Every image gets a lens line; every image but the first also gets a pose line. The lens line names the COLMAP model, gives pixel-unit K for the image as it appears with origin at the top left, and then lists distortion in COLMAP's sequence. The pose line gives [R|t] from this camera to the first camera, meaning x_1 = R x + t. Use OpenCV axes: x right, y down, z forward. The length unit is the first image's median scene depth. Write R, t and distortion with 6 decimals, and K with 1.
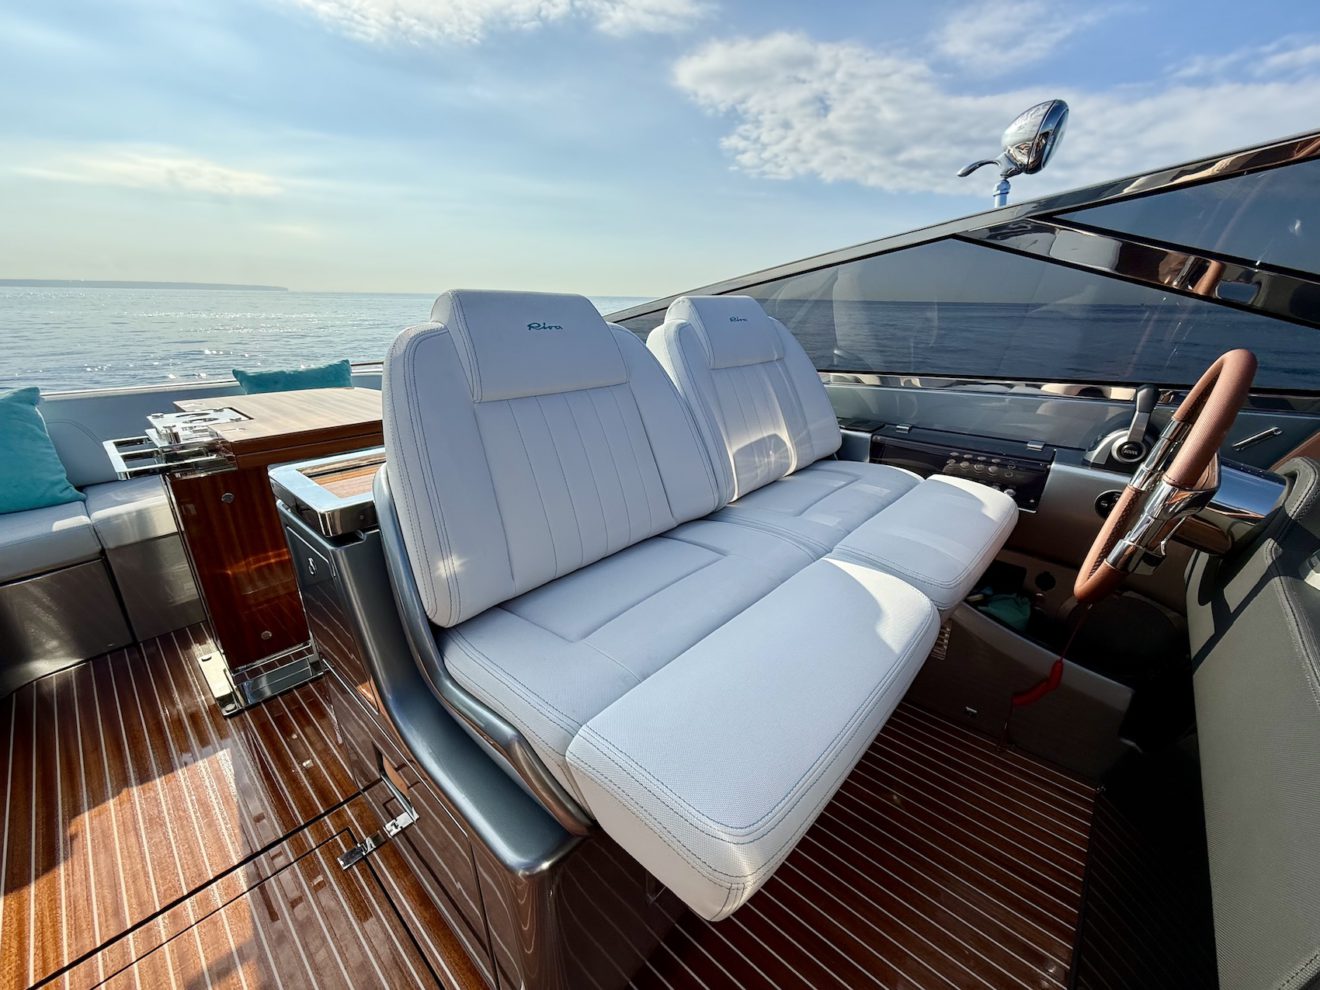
lens RADIAL K [[527.8, 0, 660.0], [0, 527.8, 495.0], [0, 0, 1]] dist [-0.000558, -0.000632]
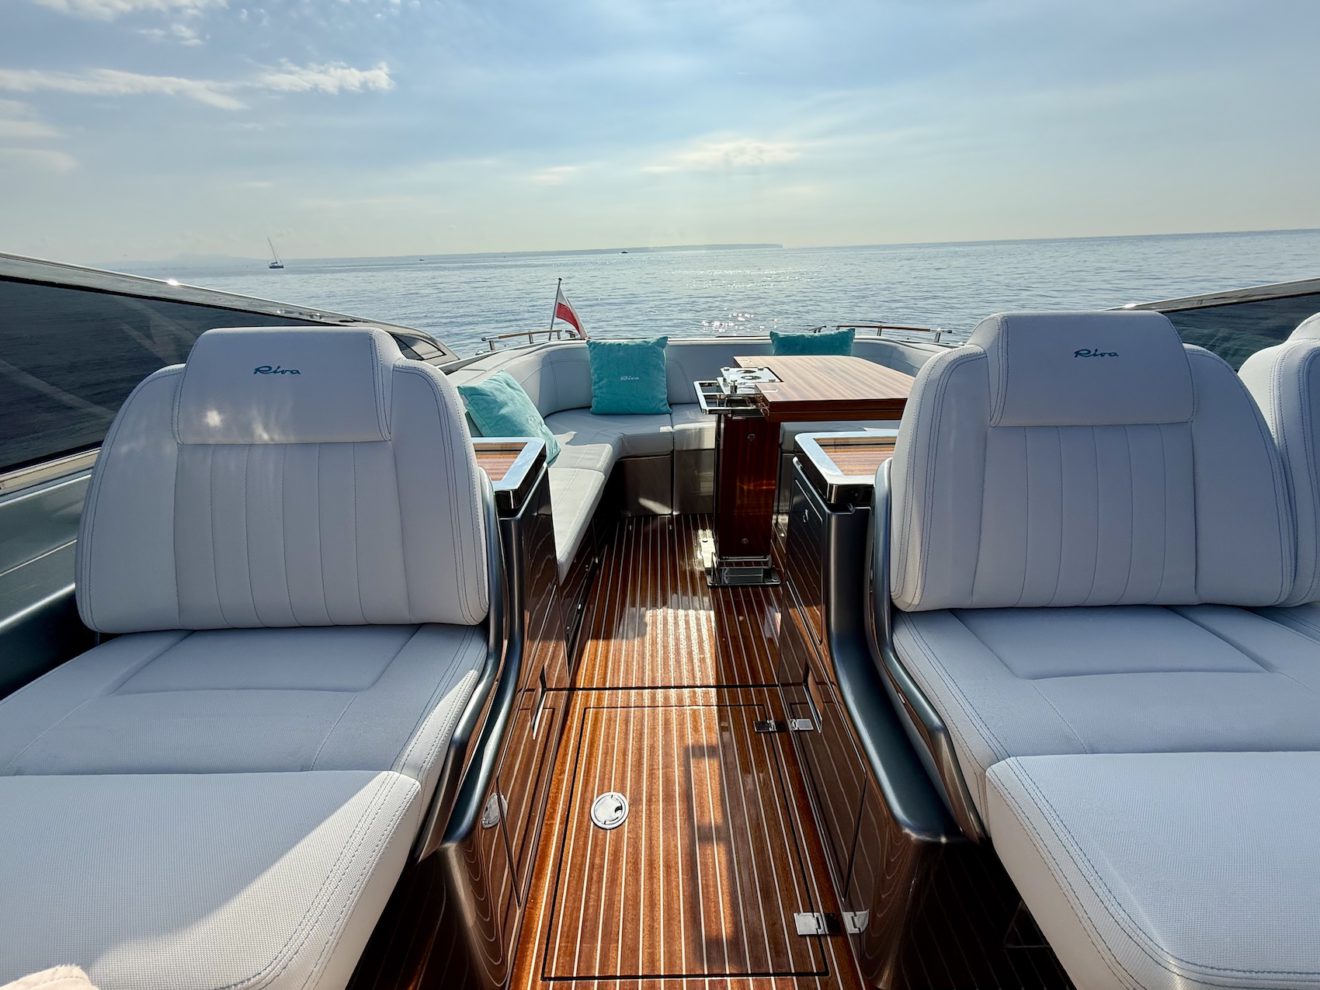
lens RADIAL K [[527.8, 0, 660.0], [0, 527.8, 495.0], [0, 0, 1]] dist [-0.000558, -0.000632]
pose [[0.676448, 0.291677, -0.676271, -0.030029], [-0.230145, 0.955966, 0.182105, -0.060812], [0.699608, 0.032455, 0.713790, -0.165044]]
